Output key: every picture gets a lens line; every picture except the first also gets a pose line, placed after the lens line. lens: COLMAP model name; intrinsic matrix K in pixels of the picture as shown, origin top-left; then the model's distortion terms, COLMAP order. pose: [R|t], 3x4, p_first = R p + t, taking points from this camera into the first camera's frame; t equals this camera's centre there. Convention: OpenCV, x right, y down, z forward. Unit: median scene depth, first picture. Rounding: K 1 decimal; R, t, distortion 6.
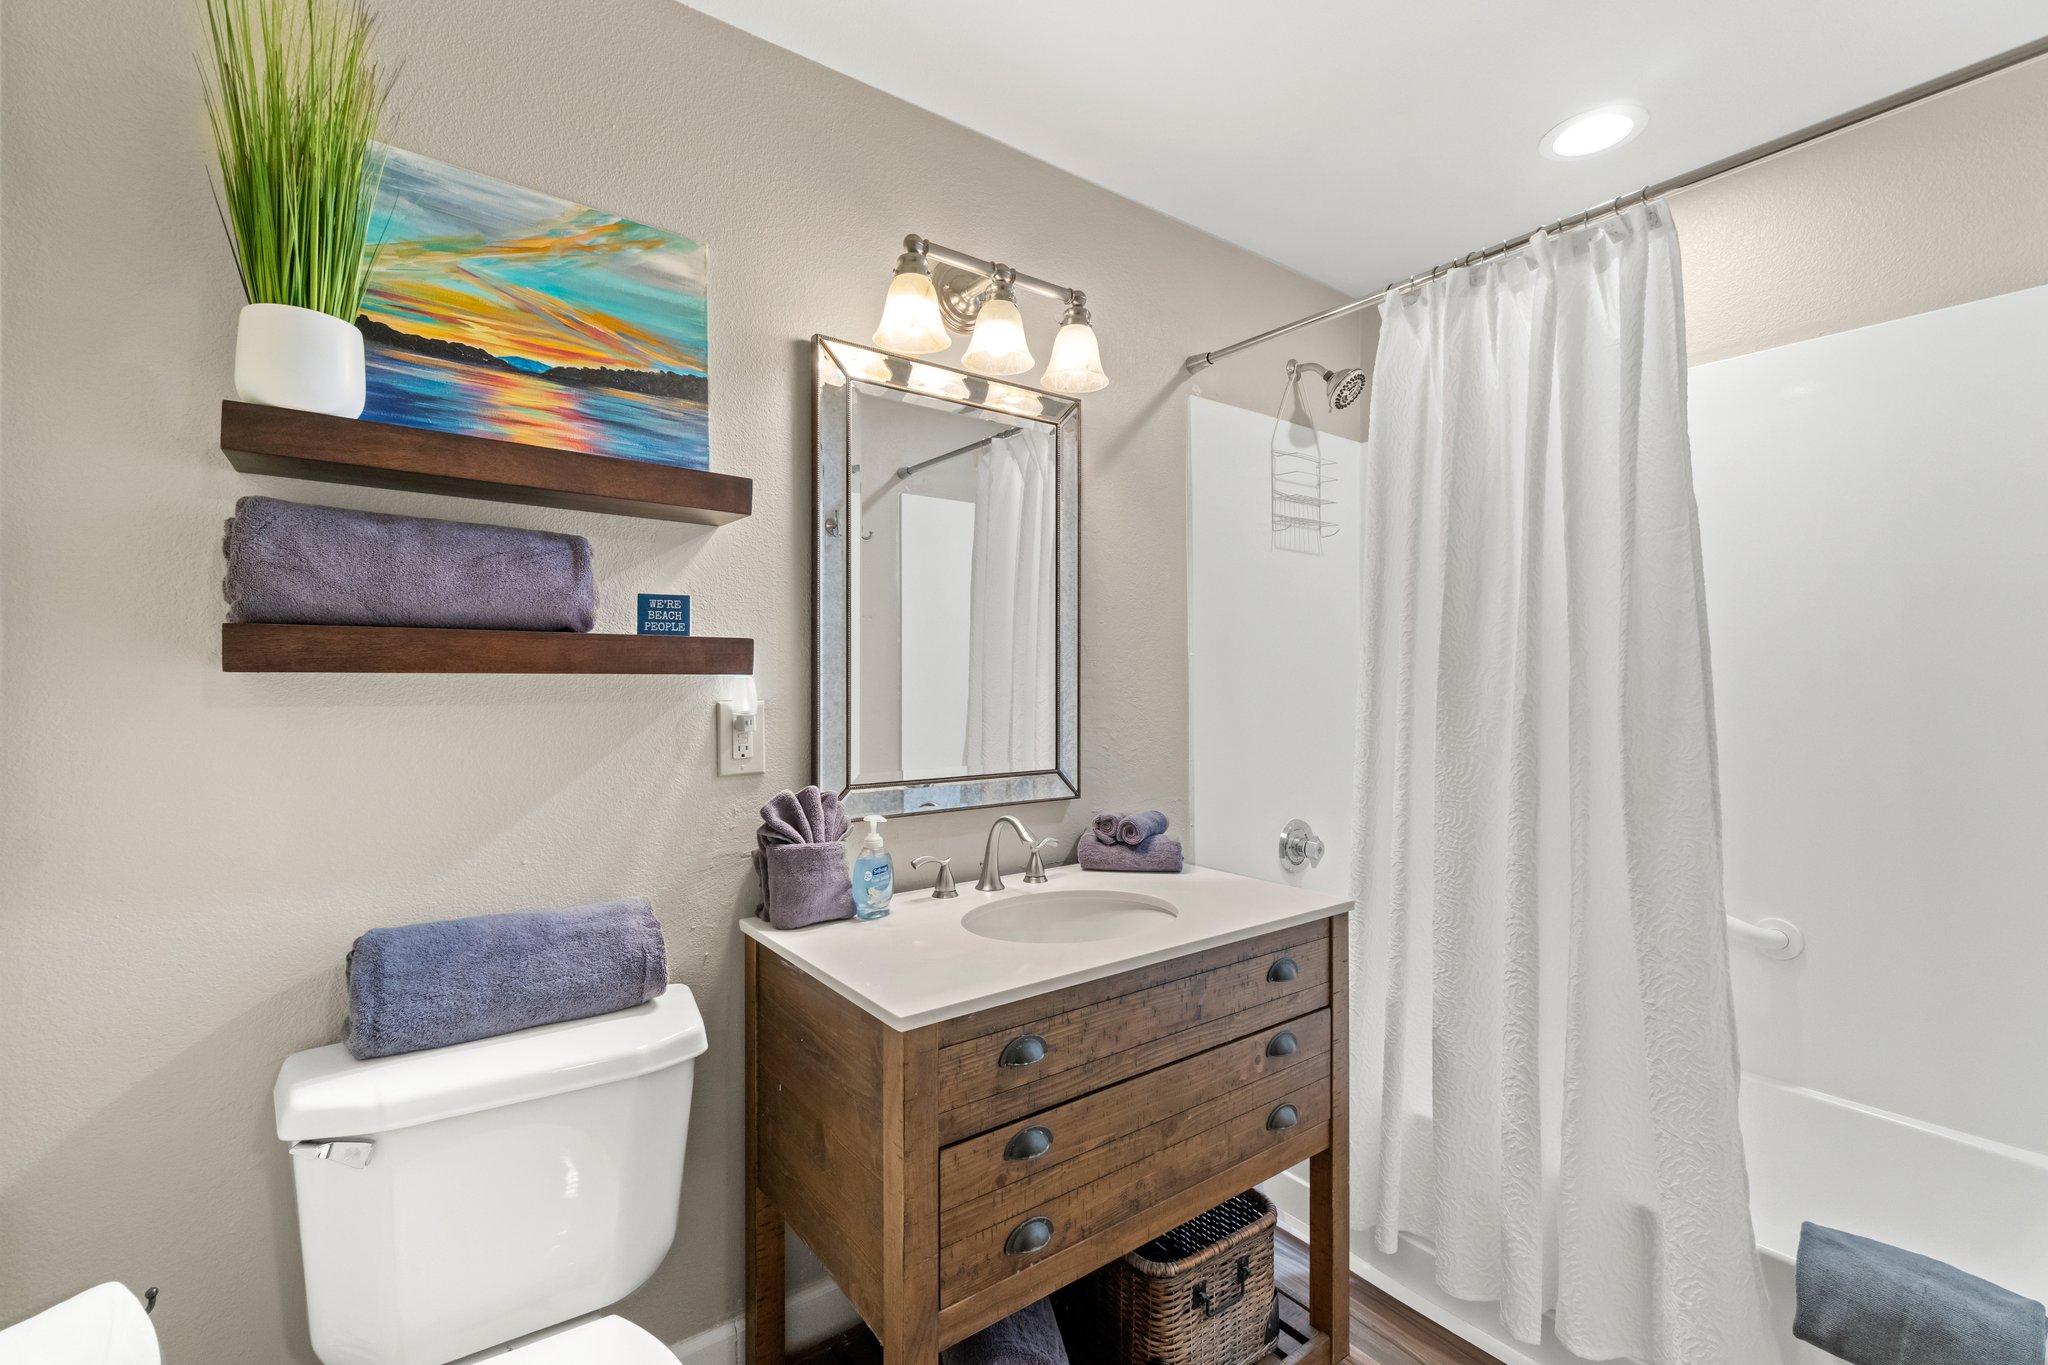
lens RADIAL K [[897.3, 0, 1038.3], [0, 897.3, 672.5], [0, 0, 1]] dist [-0.003438, 0.001505]
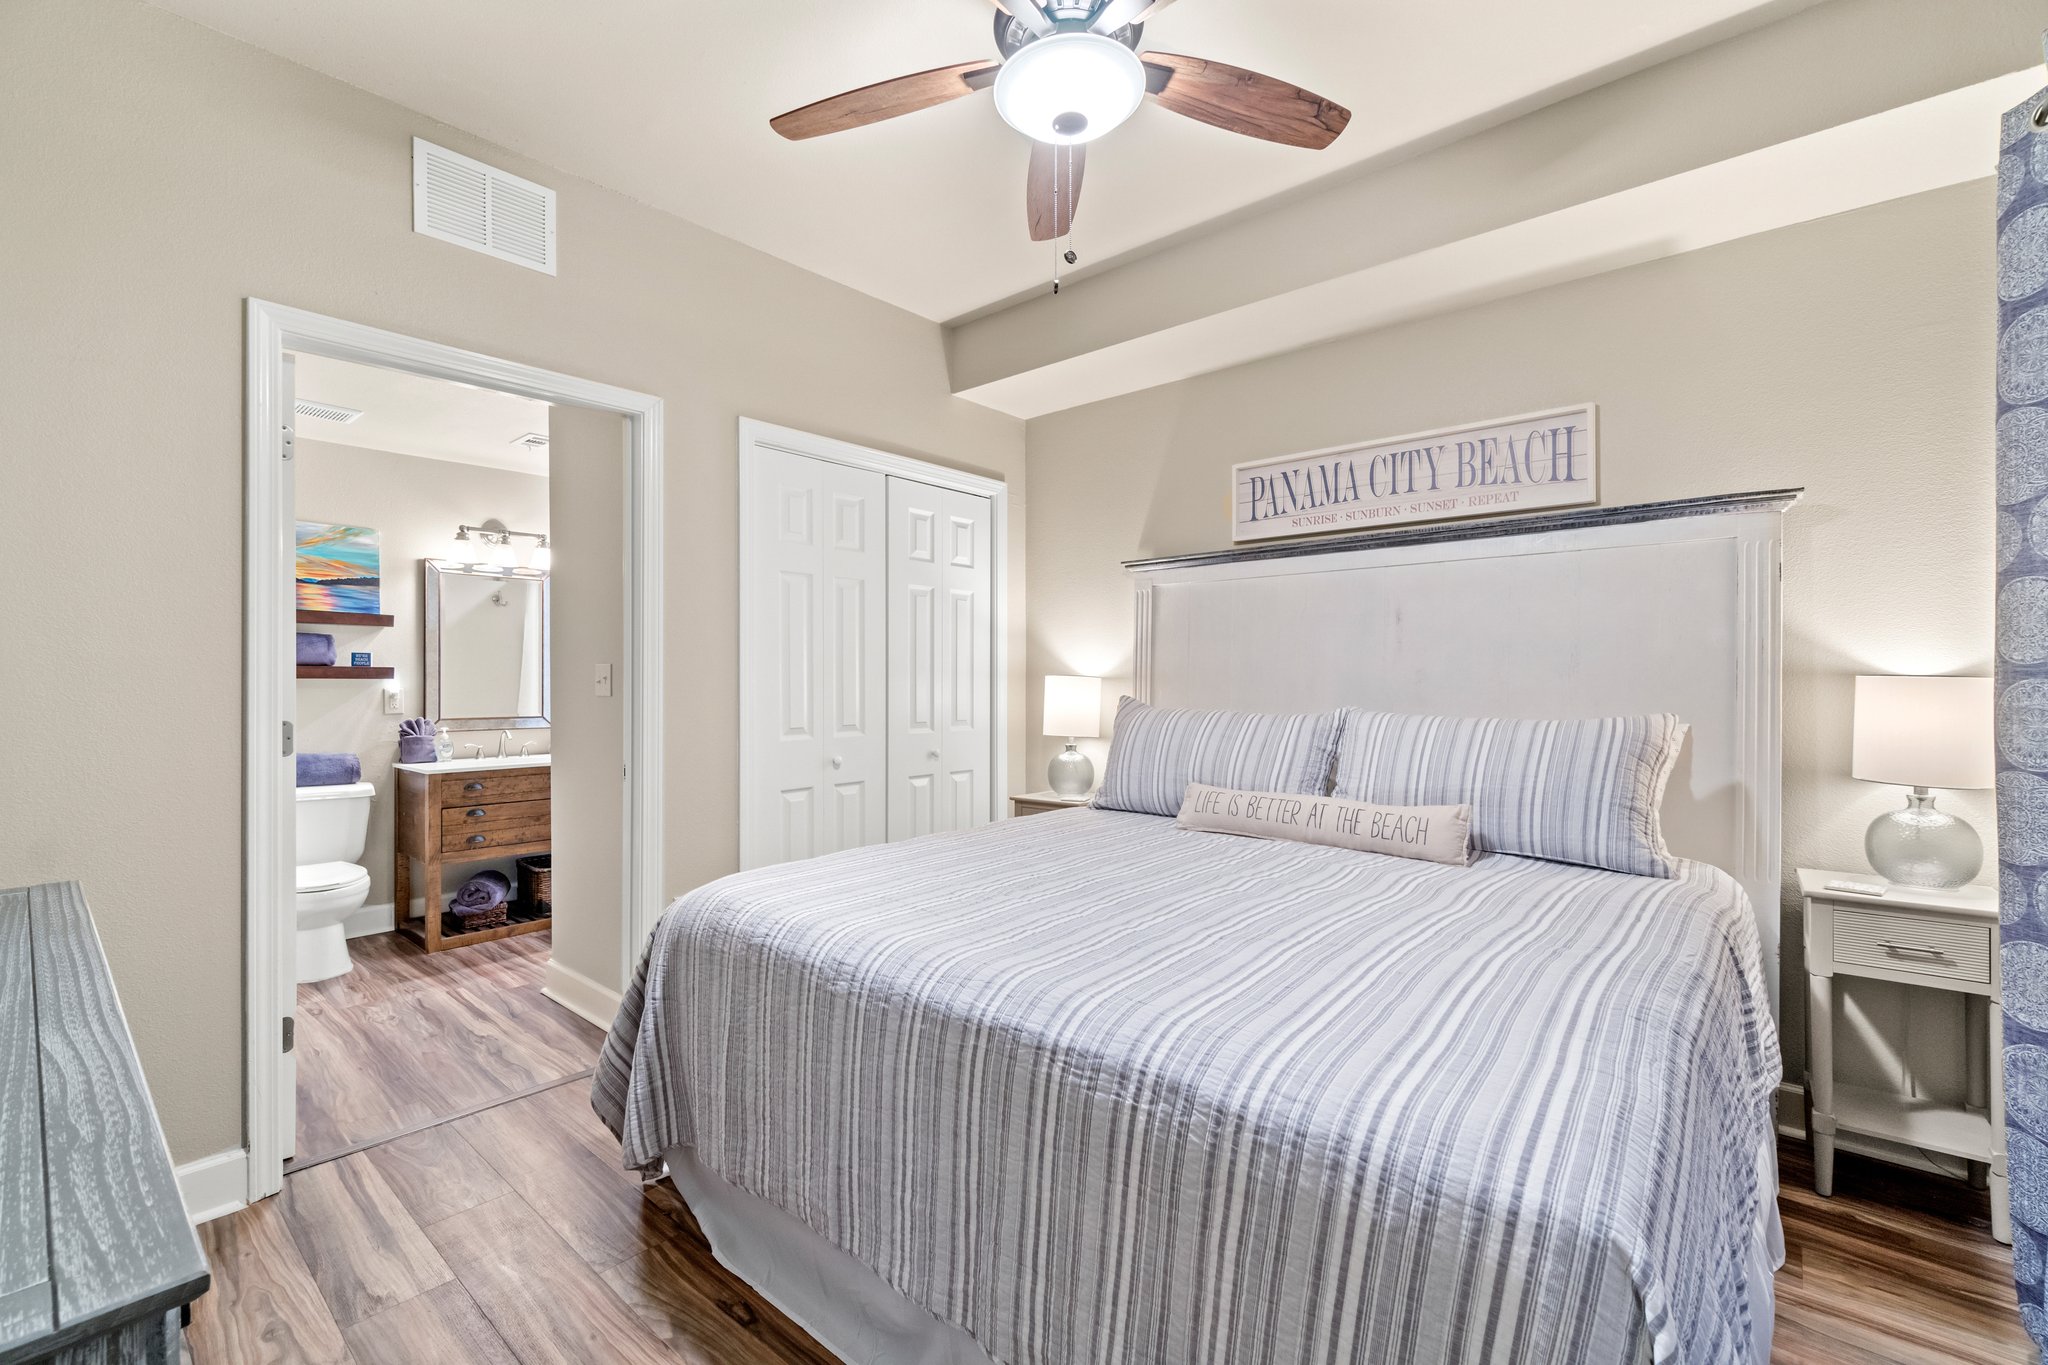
lens RADIAL K [[849.9, 0, 1014.1], [0, 849.9, 680.4], [0, 0, 1]] dist [-0.004475, -0.000235]
pose [[0.977211, 0.003203, 0.212247, 1.083942], [-0.004300, 0.999980, 0.004708, -0.015353], [-0.212227, -0.005513, 0.977205, -2.174657]]
